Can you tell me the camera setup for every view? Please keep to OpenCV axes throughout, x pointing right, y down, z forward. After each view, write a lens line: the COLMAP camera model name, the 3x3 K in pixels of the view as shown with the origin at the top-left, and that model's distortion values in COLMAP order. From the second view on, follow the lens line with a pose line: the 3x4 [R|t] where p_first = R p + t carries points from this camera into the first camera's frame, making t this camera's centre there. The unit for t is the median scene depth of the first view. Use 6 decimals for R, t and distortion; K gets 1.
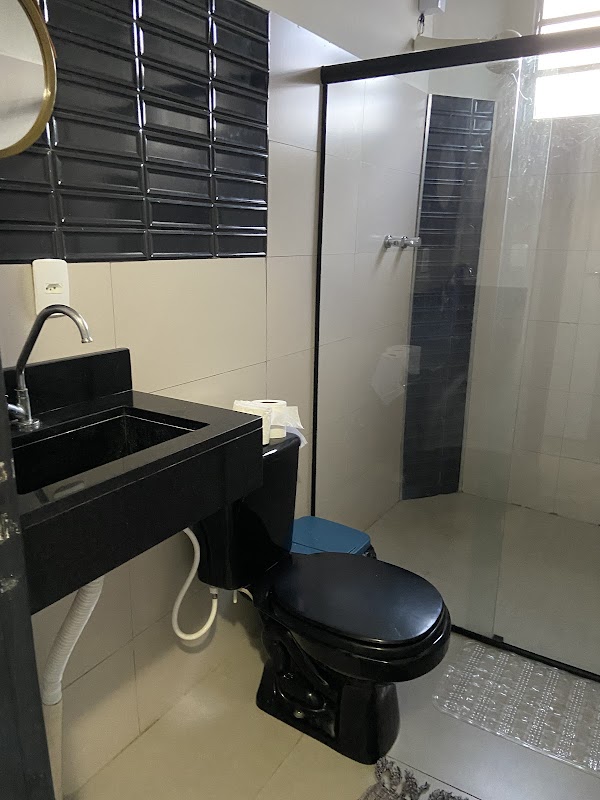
lens RADIAL K [[607.2, 0, 290.3], [0, 607.2, 395.0], [0, 0, 1]] dist [0.106659, -0.150712]
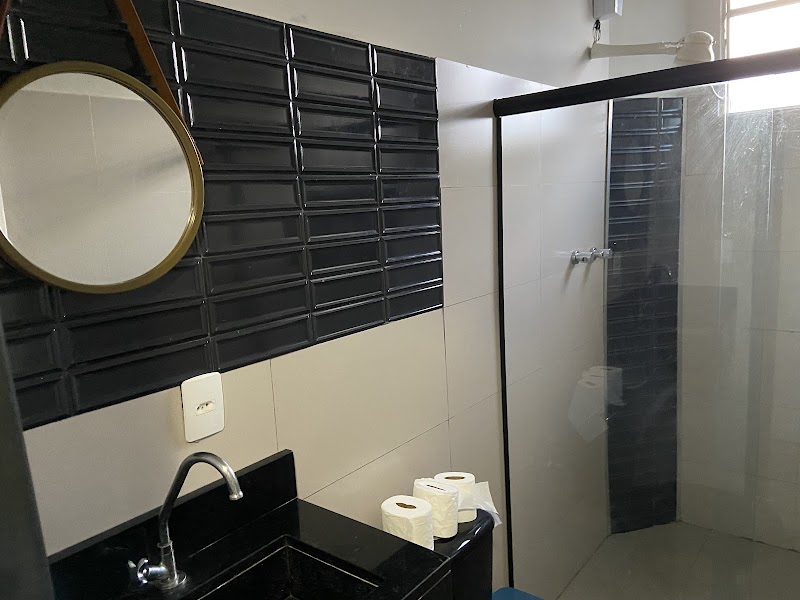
lens RADIAL K [[607.2, 0, 400.2], [0, 607.2, 300.0], [0, 0, 1]] dist [0.106659, -0.150712]
pose [[0.992598, -0.049637, -0.110843, -0.001722], [0.038646, 0.994317, -0.099194, -0.113839], [0.115137, 0.094176, 0.988875, 0.075345]]
